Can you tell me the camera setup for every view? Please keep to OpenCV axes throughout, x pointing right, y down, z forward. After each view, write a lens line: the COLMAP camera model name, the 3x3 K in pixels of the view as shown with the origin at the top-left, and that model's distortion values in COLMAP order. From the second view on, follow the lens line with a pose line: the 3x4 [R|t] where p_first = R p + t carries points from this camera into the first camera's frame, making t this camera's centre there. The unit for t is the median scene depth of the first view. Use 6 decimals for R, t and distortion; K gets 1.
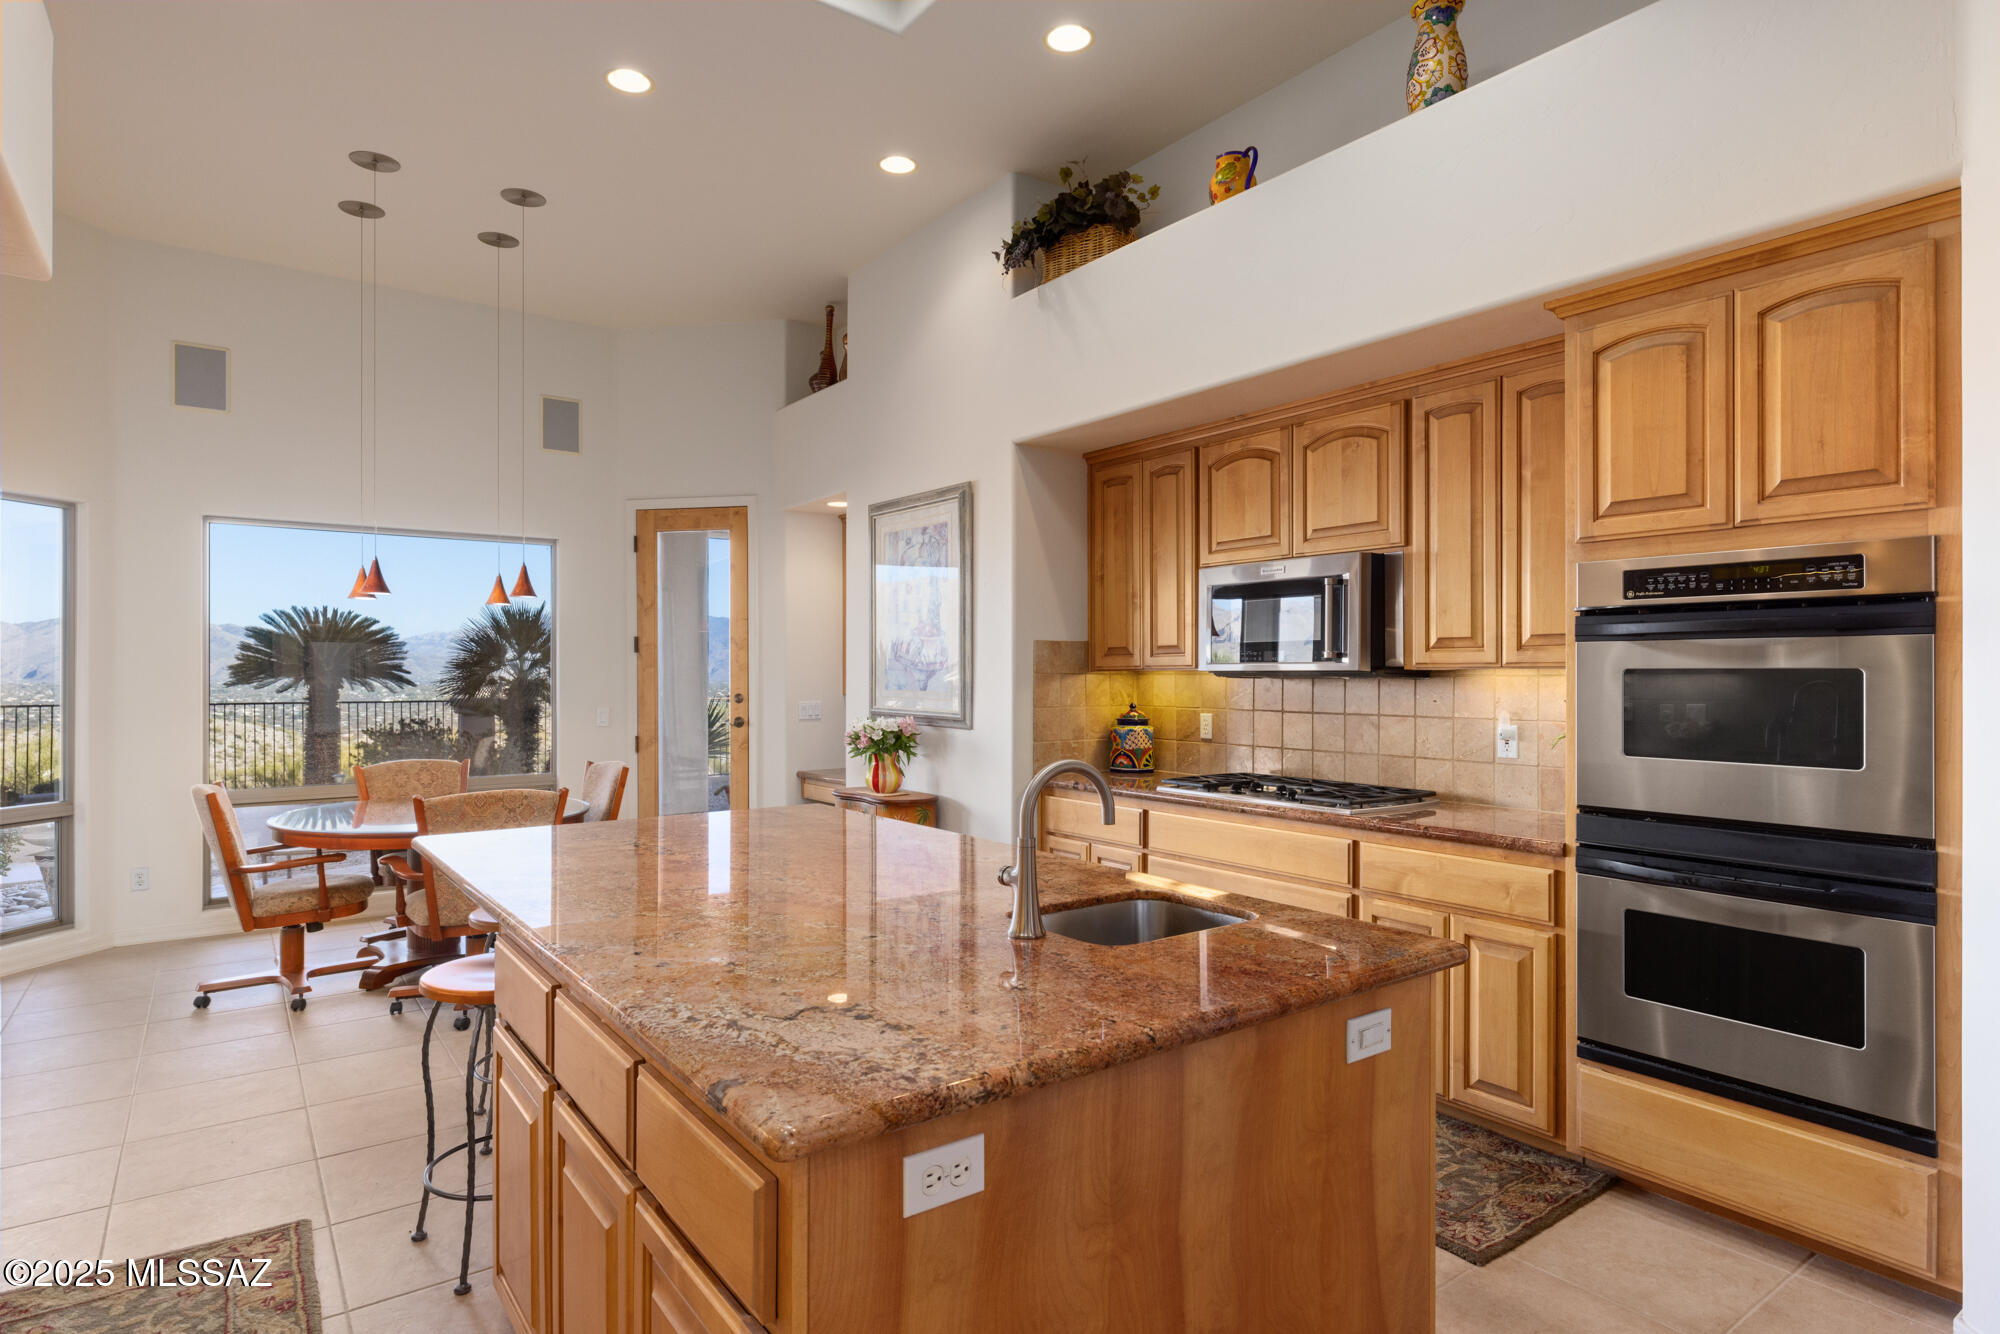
lens RADIAL K [[1072.2, 0, 1001.8], [0, 1072.2, 670.6], [0, 0, 1]] dist [0.001713, 0.000355]
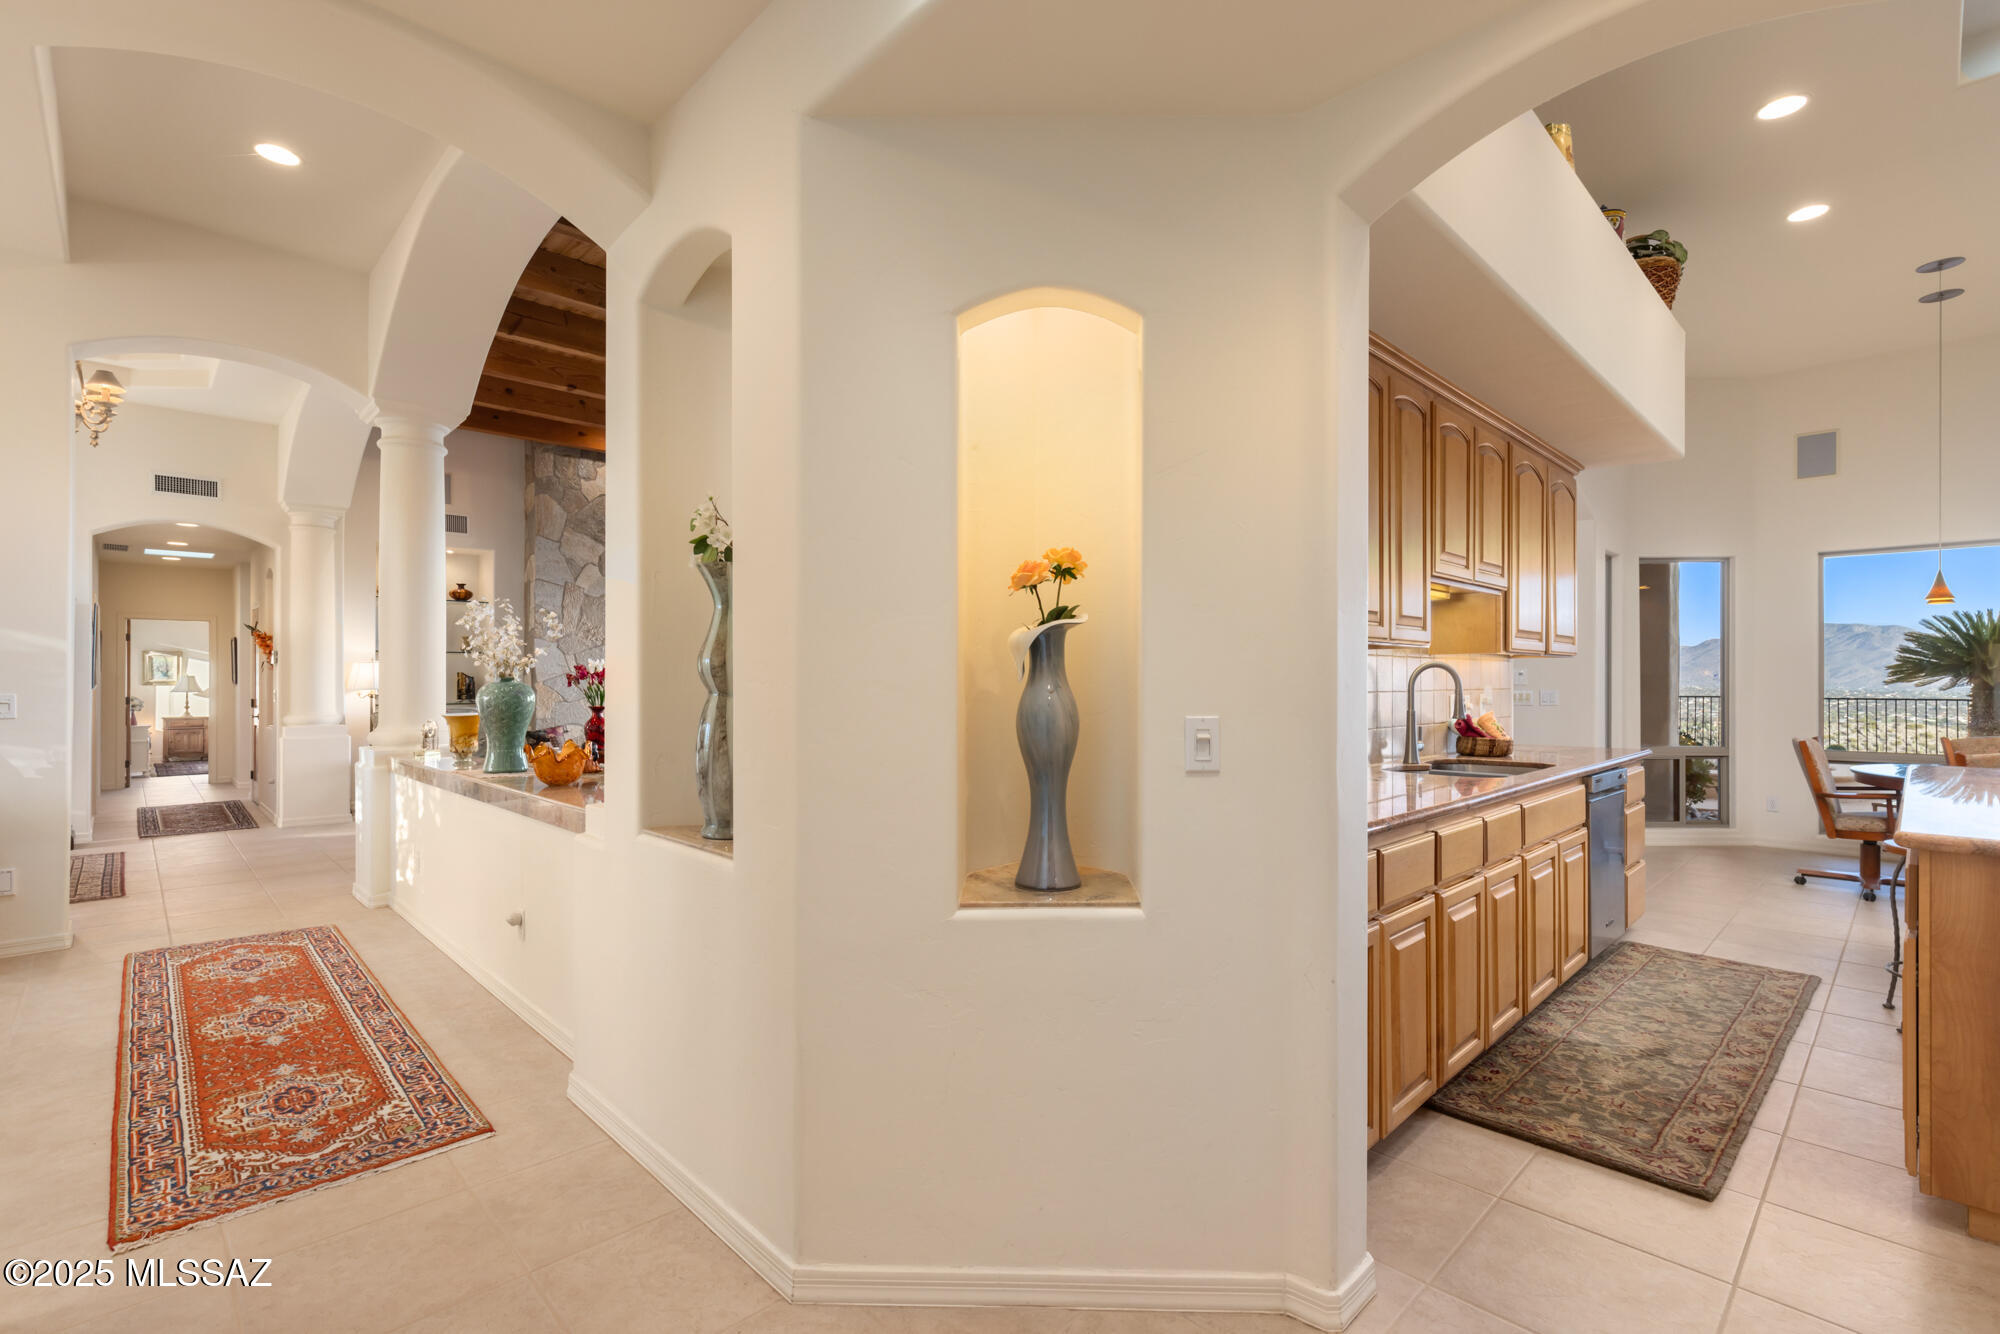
lens RADIAL K [[900.3, 0, 1000.7], [0, 900.3, 678.7], [0, 0, 1]] dist [0.005805, -0.000035]
pose [[0.140954, -0.001230, -0.990015, 0.338171], [0.001556, 0.999998, -0.001021, 0.023636], [0.990015, -0.001396, 0.140956, -0.276289]]
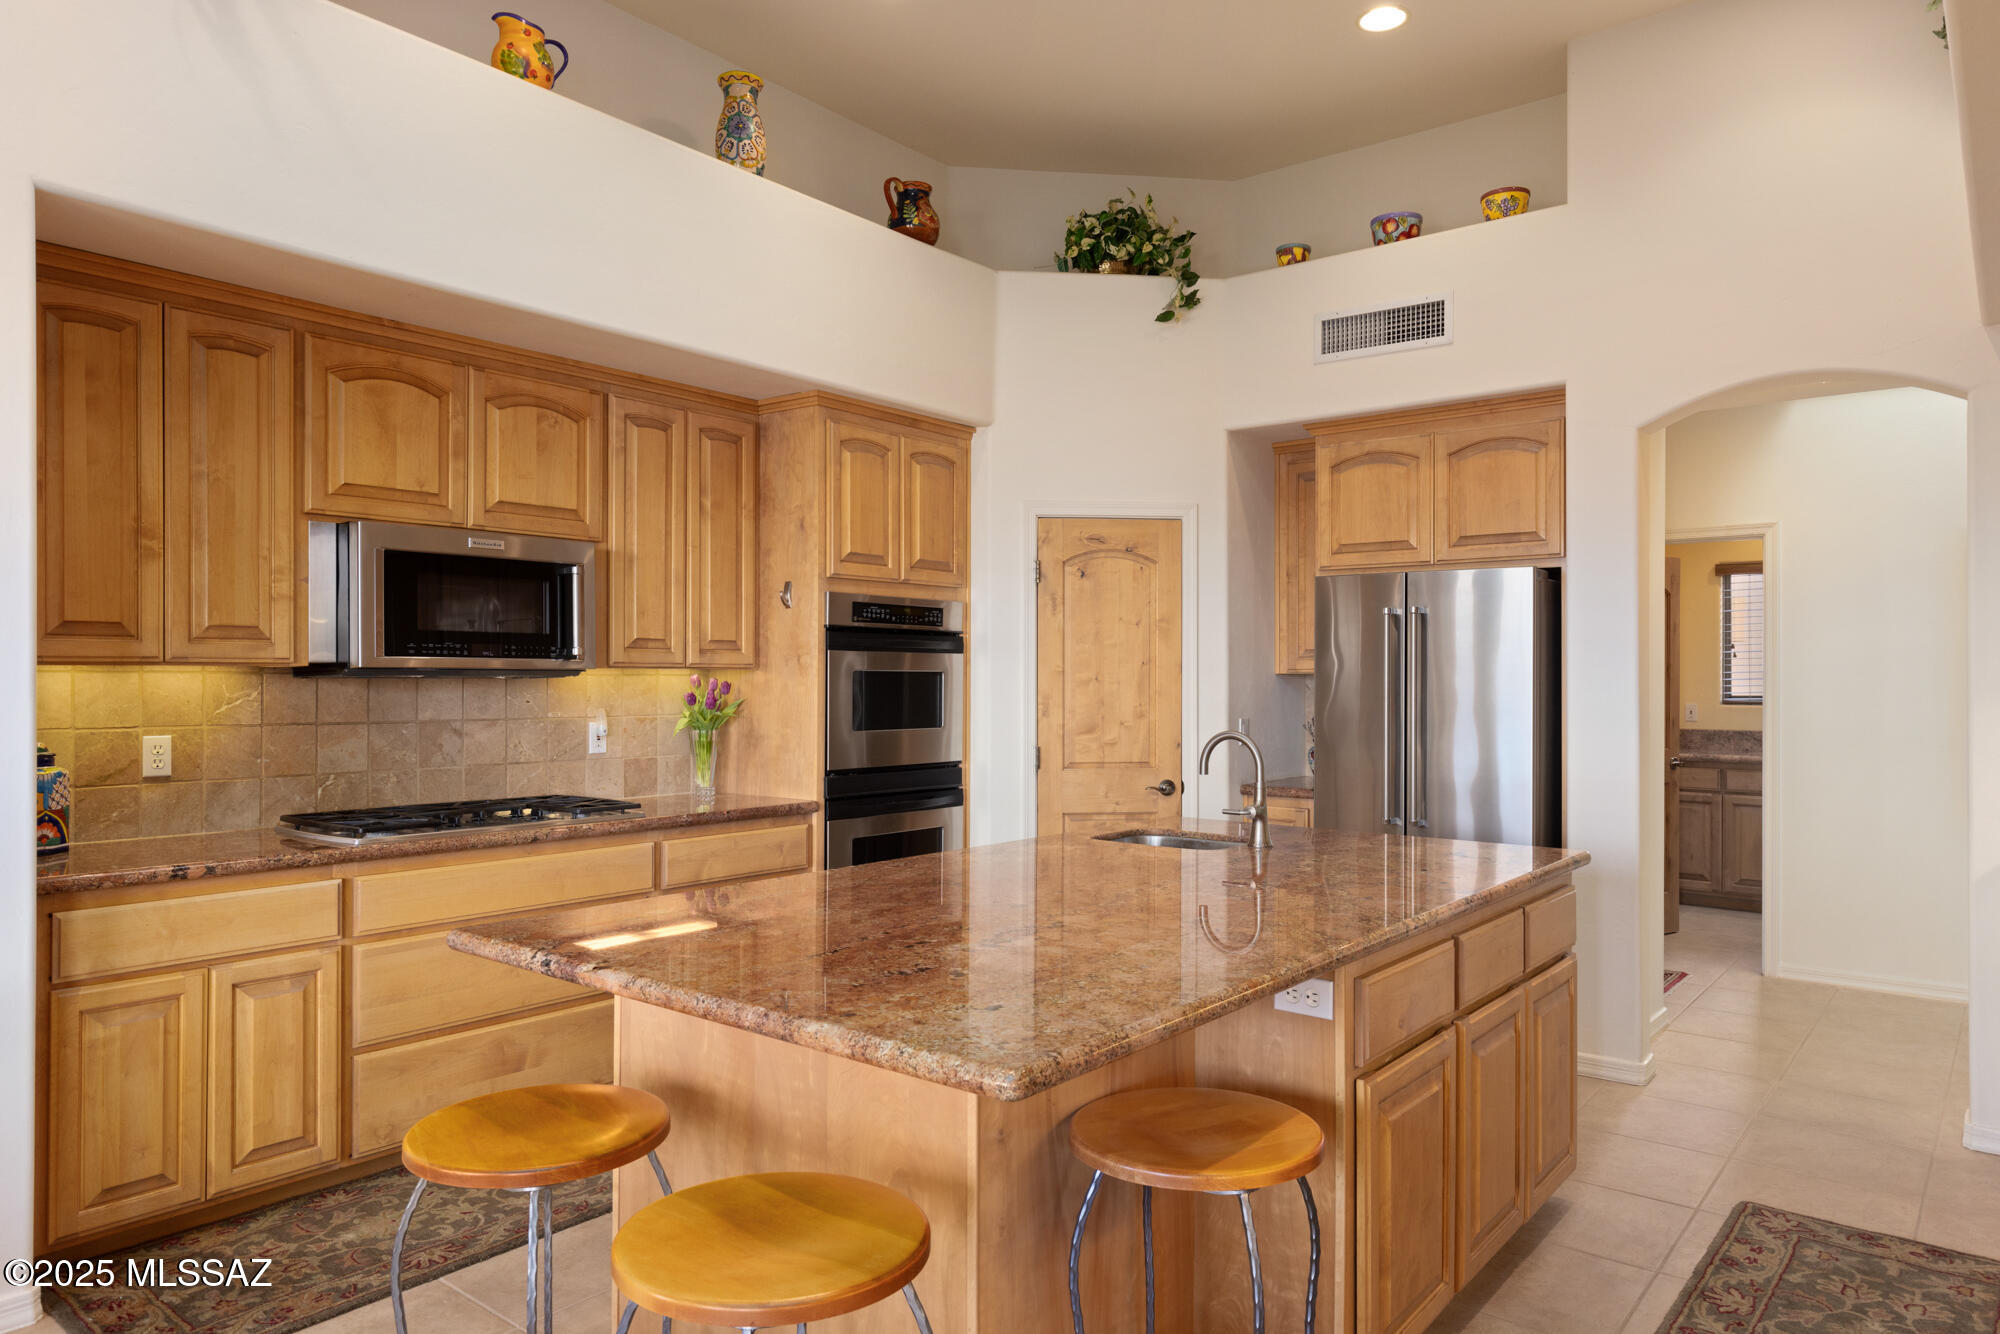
lens RADIAL K [[1287.6, 0, 999.4], [0, 1287.6, 667.5], [0, 0, 1]] dist [0.010341, -0.003655]
pose [[-0.261595, 0.007361, 0.965150, -0.655740], [-0.006098, 0.999938, -0.009279, 0.005166], [-0.965158, -0.008313, -0.261534, 0.735517]]
